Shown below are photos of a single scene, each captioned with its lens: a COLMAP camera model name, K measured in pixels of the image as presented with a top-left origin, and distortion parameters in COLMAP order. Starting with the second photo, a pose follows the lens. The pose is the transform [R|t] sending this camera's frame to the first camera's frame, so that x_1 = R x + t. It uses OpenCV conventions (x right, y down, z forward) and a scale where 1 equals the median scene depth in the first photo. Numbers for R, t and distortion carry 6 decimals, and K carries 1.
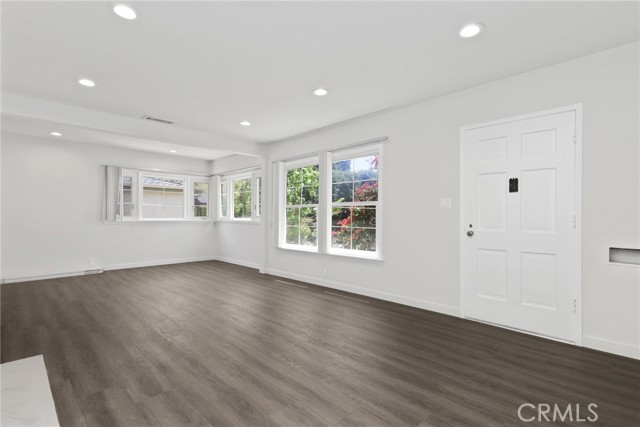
lens RADIAL K [[327.6, 0, 315.1], [0, 327.6, 214.1], [0, 0, 1]] dist [0.050625, 0.000923]
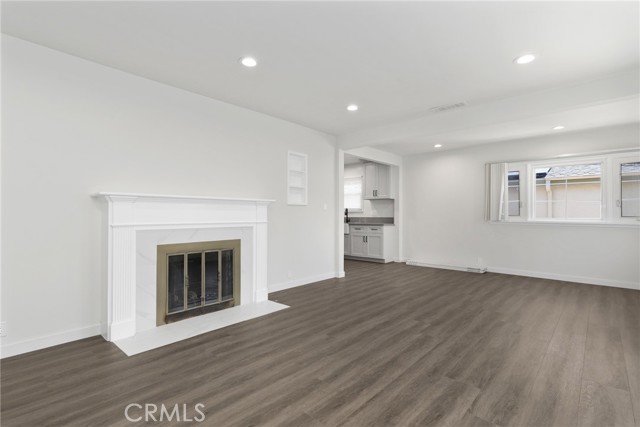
lens RADIAL K [[312.4, 0, 318.5], [0, 312.4, 215.0], [0, 0, 1]] dist [0.017656, -0.000194]
pose [[0.066729, -0.004987, -0.997759, 0.251020], [0.002720, 0.999985, -0.004816, 0.006490], [0.997767, -0.002392, 0.066741, 0.444688]]
